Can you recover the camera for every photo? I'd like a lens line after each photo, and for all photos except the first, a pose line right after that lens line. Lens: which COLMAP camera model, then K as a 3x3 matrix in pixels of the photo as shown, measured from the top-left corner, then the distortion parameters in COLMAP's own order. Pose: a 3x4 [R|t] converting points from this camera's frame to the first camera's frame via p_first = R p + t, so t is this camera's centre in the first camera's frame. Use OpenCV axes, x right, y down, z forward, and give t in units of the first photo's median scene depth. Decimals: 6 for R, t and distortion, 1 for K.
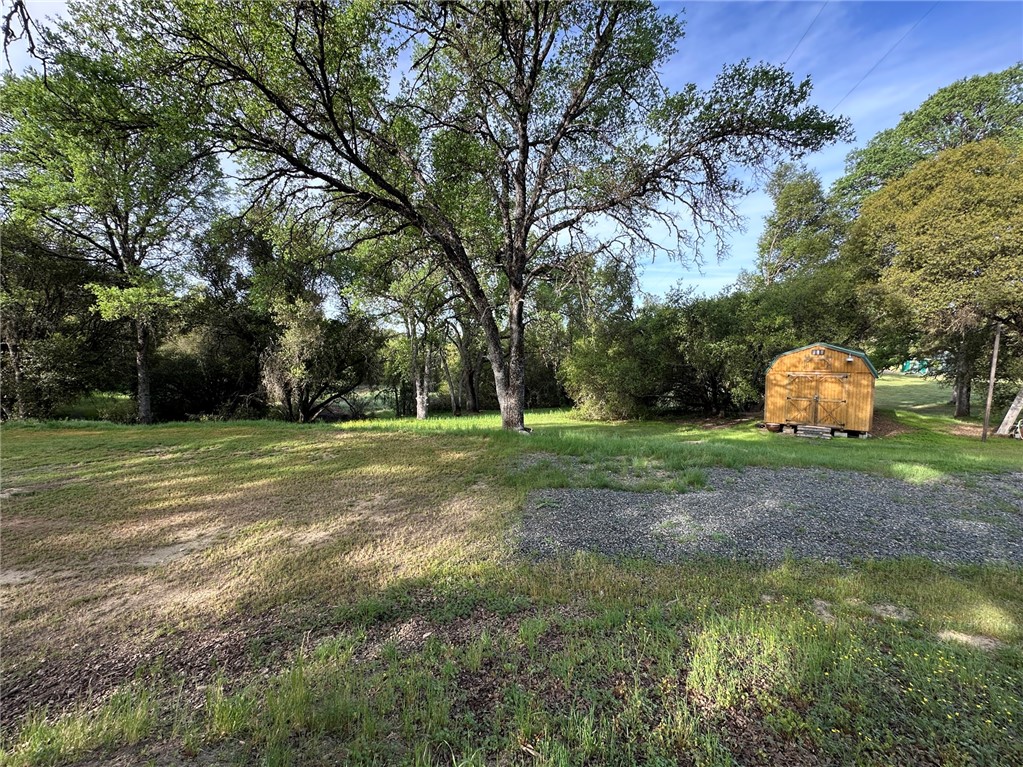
lens RADIAL K [[409.2, 0, 512.0], [0, 409.2, 381.4], [0, 0, 1]] dist [-0.000683, 0.000249]
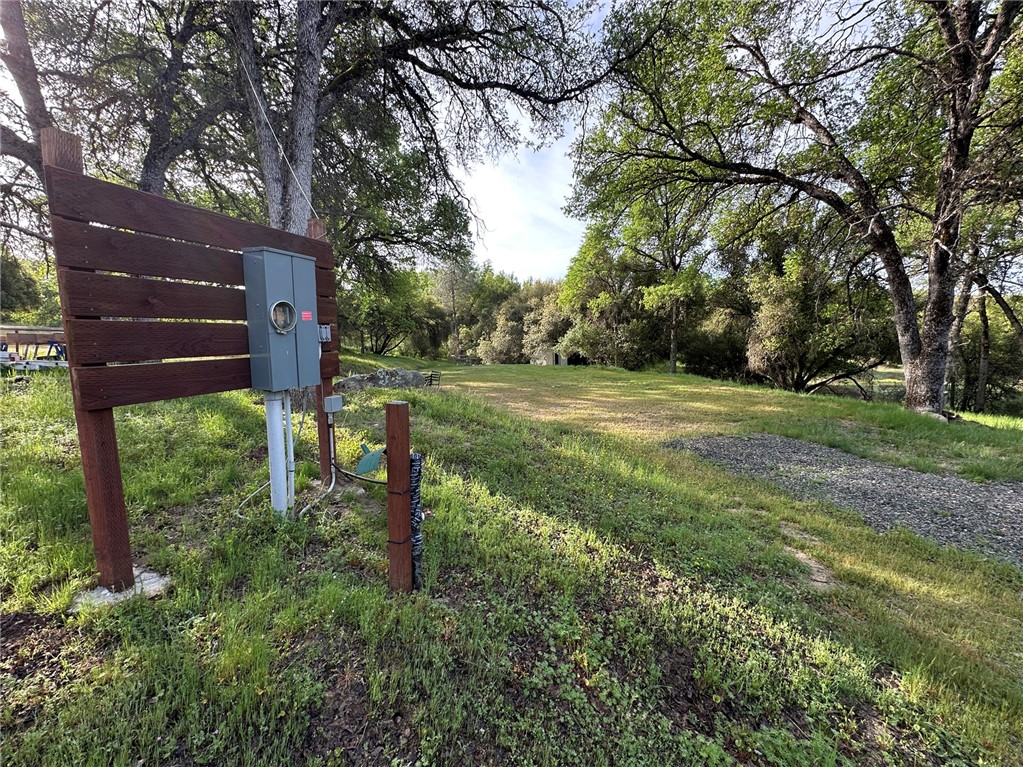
lens RADIAL K [[409.2, 0, 510.9], [0, 409.2, 383.4], [0, 0, 1]] dist [-0.000683, 0.000249]
pose [[0.333403, 0.098491, -0.937626, 0.439668], [-0.056536, 0.994827, 0.084396, 0.042384], [0.941088, 0.024872, 0.337246, -0.011037]]
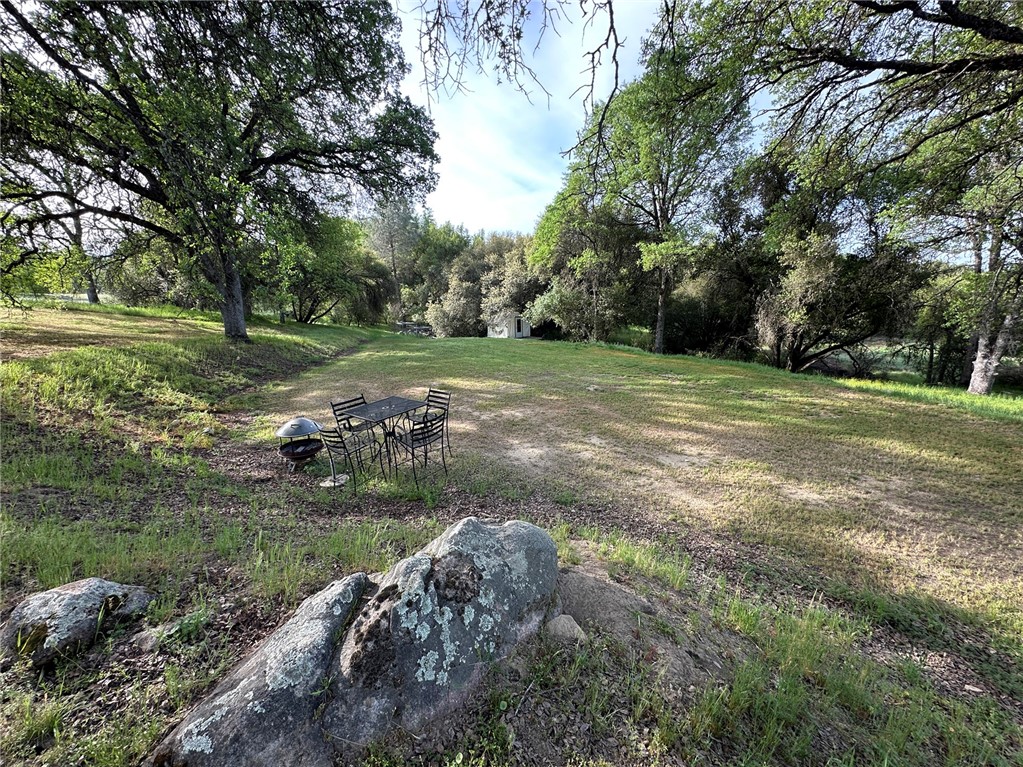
lens RADIAL K [[409.2, 0, 511.6], [0, 409.2, 383.1], [0, 0, 1]] dist [-0.000683, 0.000249]
pose [[0.477096, 0.179564, -0.860312, -0.015196], [-0.056722, 0.983155, 0.173748, 0.000214], [0.877019, -0.034096, 0.479245, -0.012347]]
